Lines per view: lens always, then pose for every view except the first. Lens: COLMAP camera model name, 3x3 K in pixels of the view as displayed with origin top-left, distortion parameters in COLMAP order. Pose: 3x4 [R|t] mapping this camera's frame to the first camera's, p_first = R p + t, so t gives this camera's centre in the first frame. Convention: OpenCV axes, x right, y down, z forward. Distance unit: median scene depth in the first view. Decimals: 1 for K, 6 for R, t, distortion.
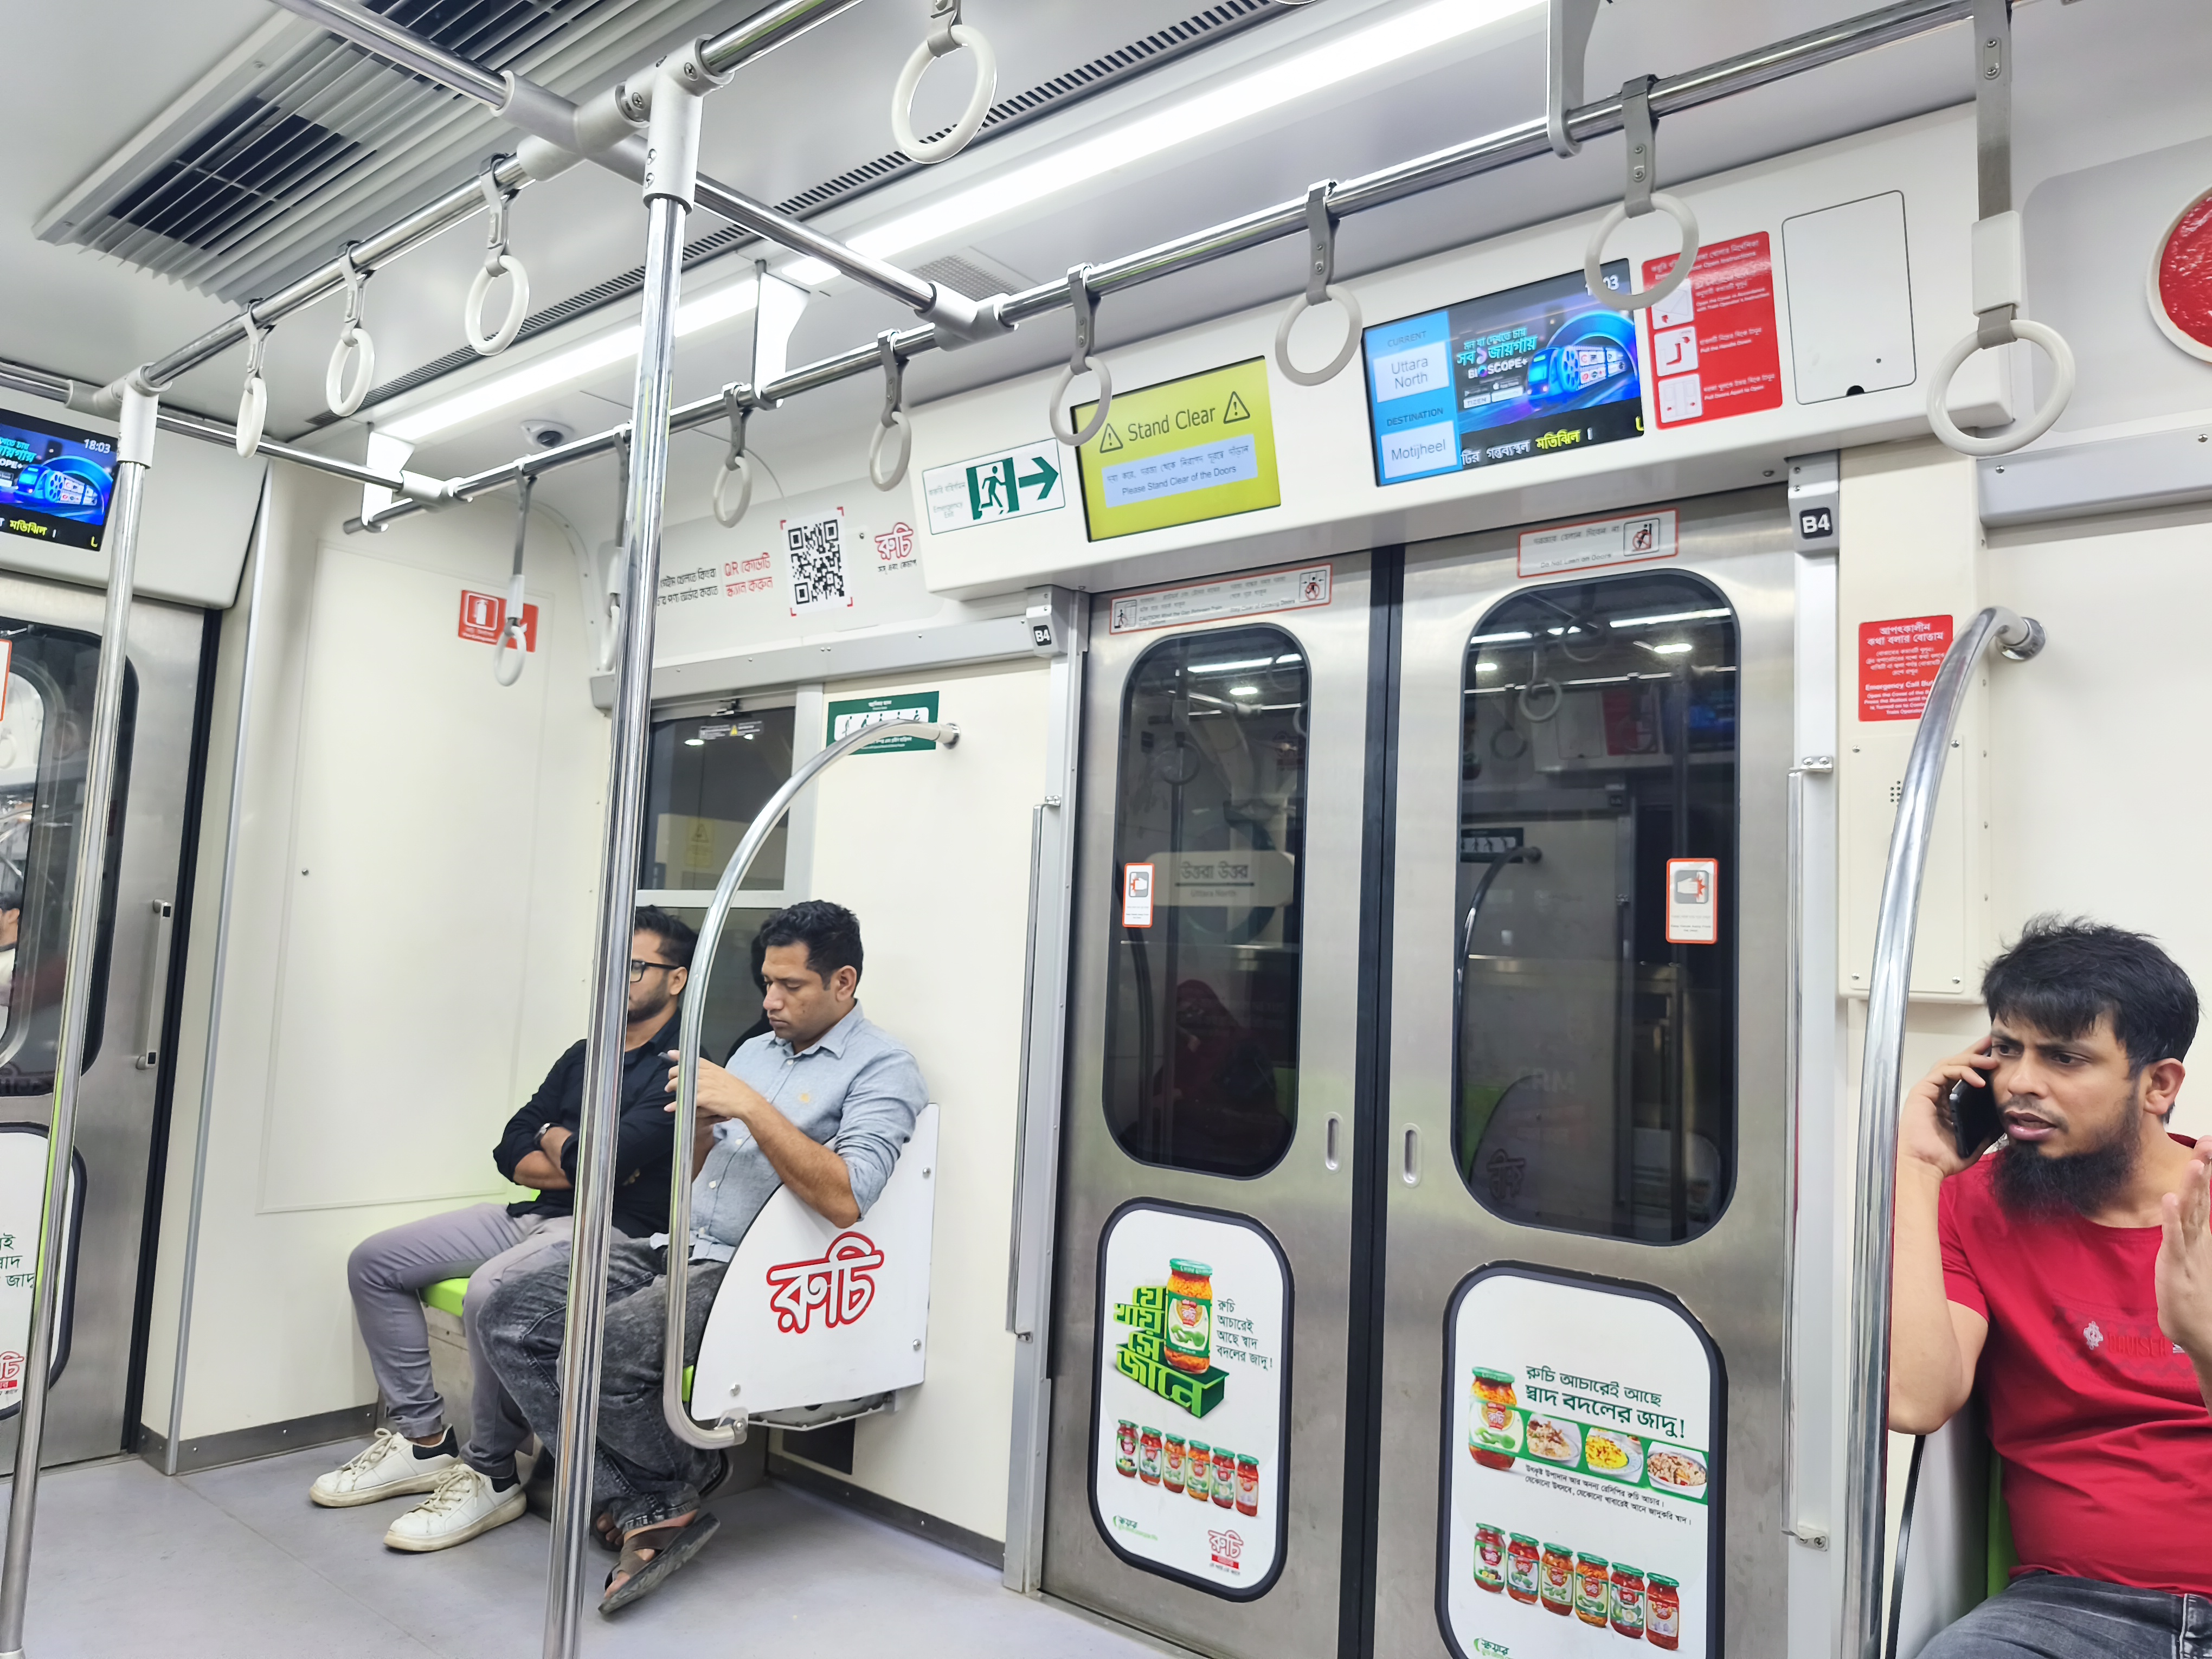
lens RADIAL K [[1493.6, 0, 1106.0], [0, 1493.6, 829.5], [0, 0, 1]] dist [-0.001676, -0.001258]
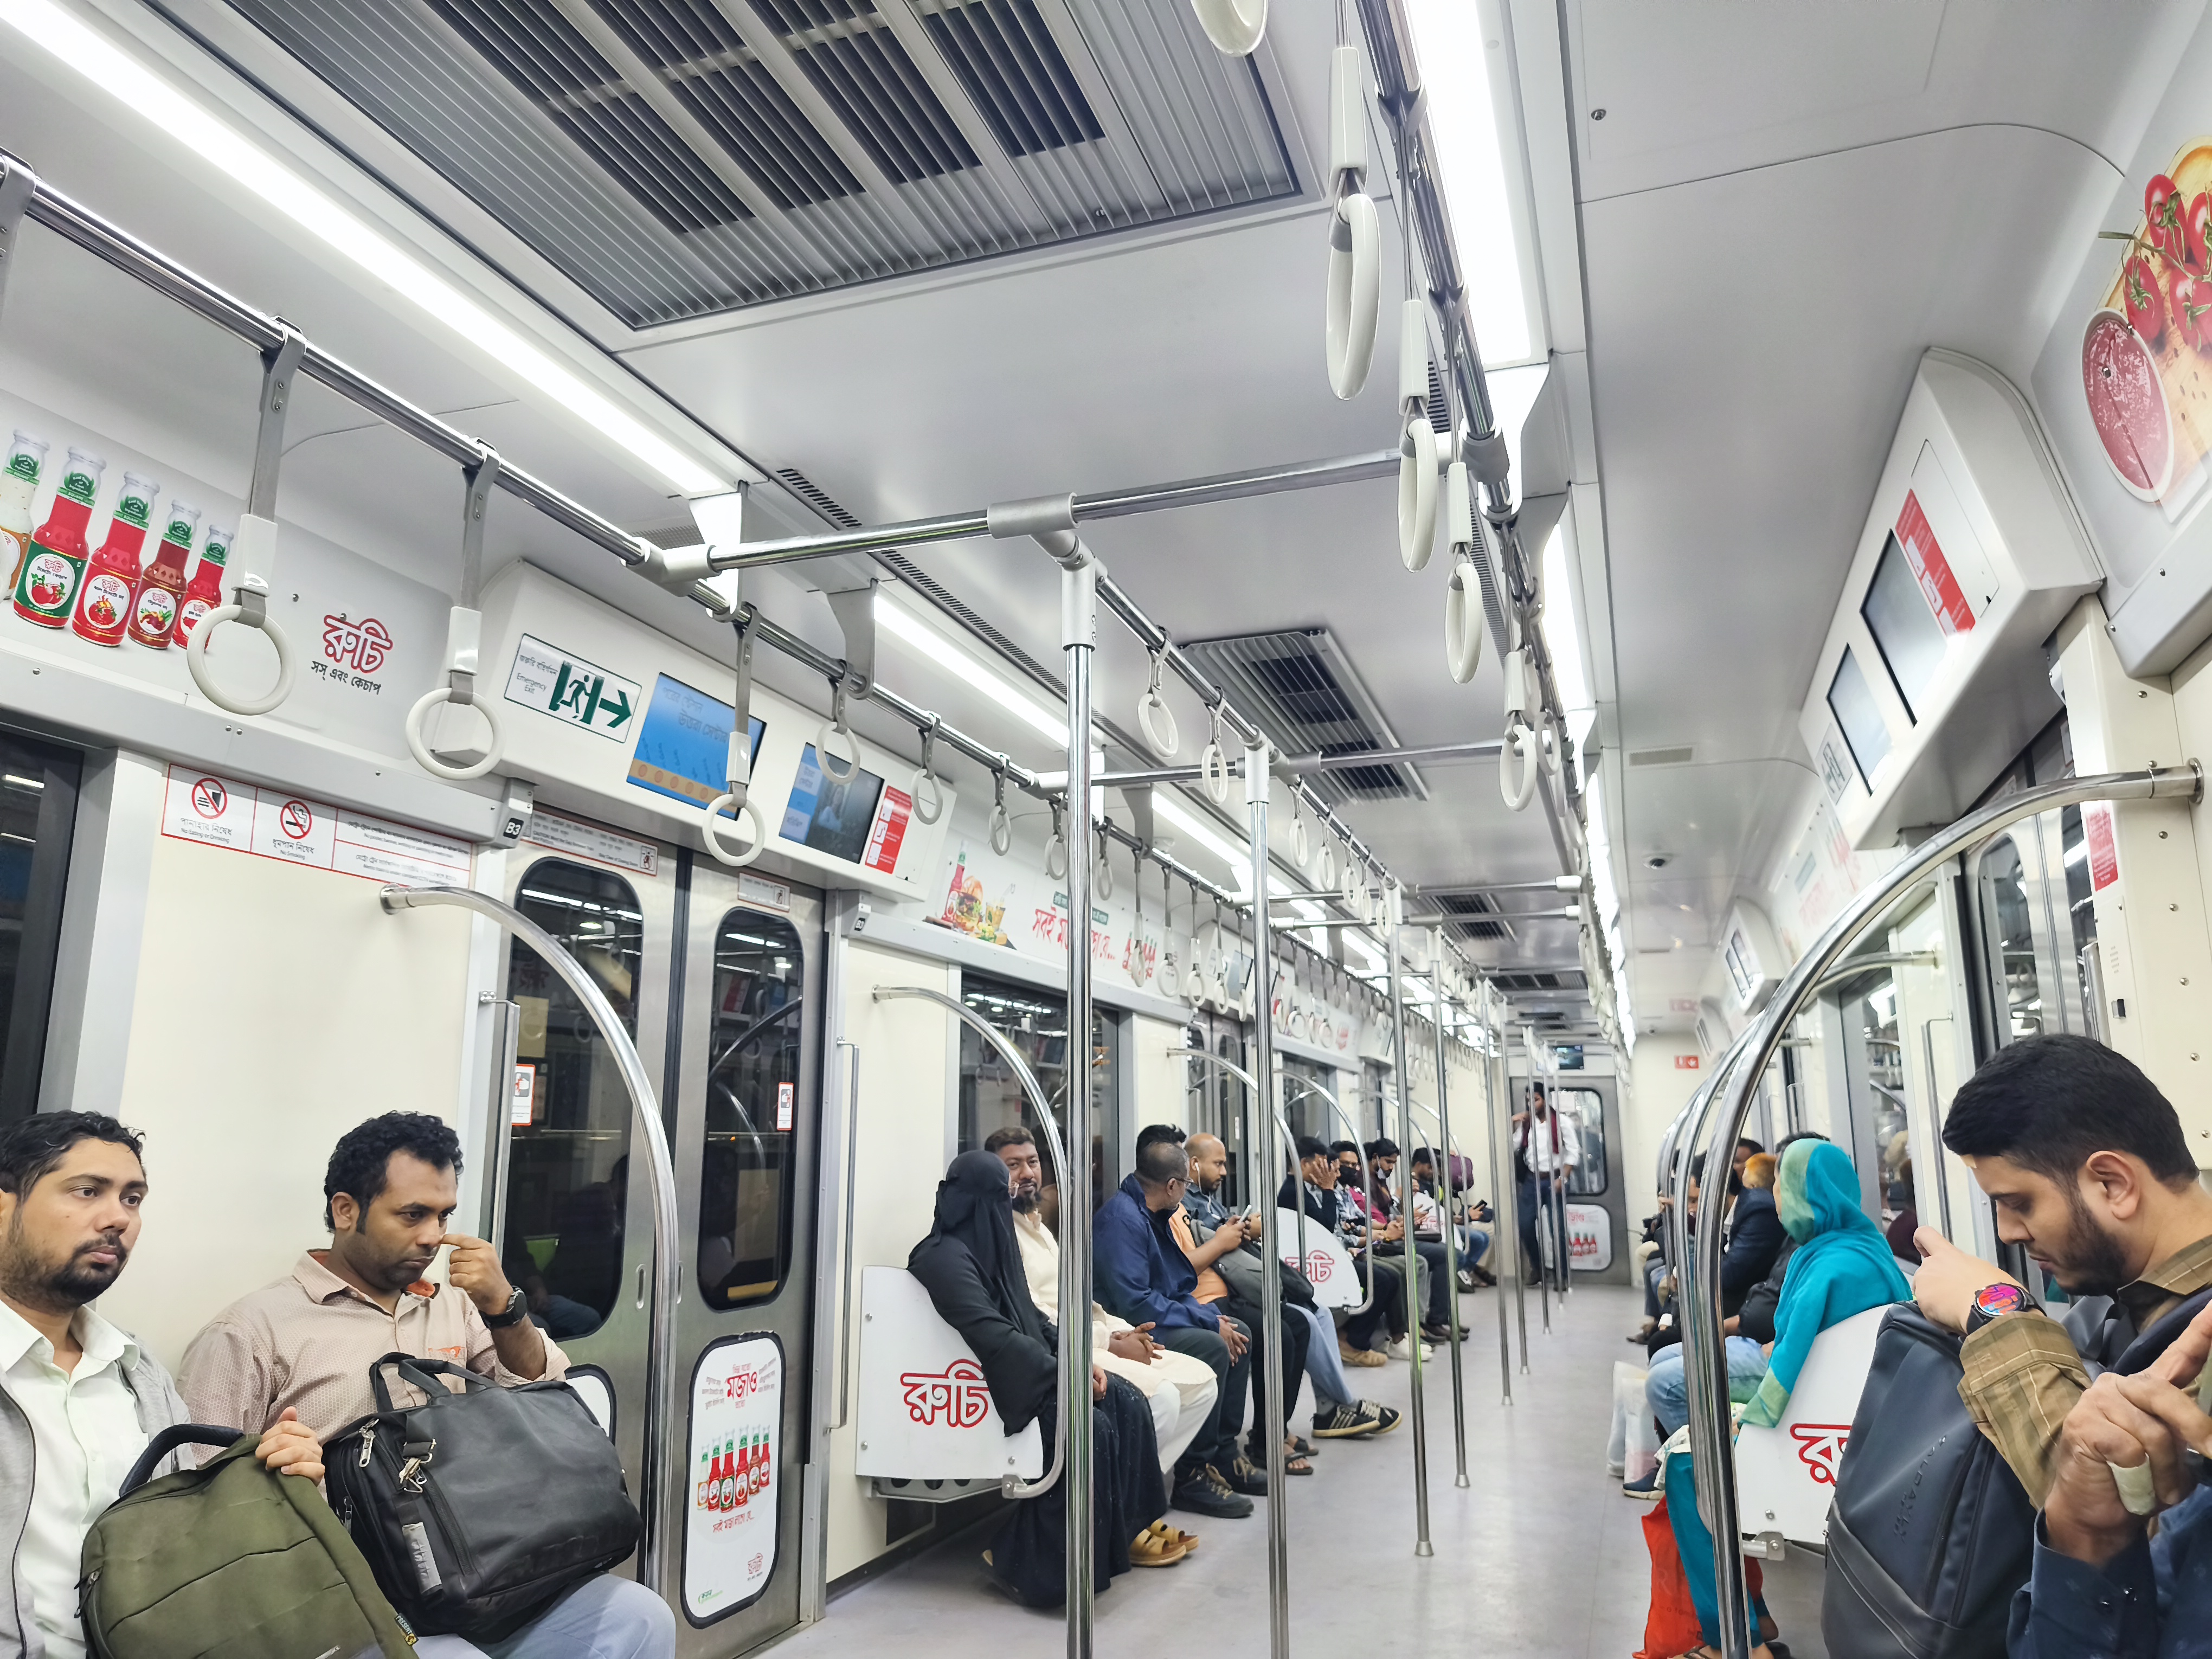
lens RADIAL K [[1493.6, 0, 1106.0], [0, 1493.6, 829.5], [0, 0, 1]] dist [-0.001676, -0.001258]
pose [[-0.338491, 0.146275, 0.929531, -1.241209], [-0.105970, 0.975633, -0.192119, 0.022718], [-0.934984, -0.163533, -0.314742, 1.060654]]
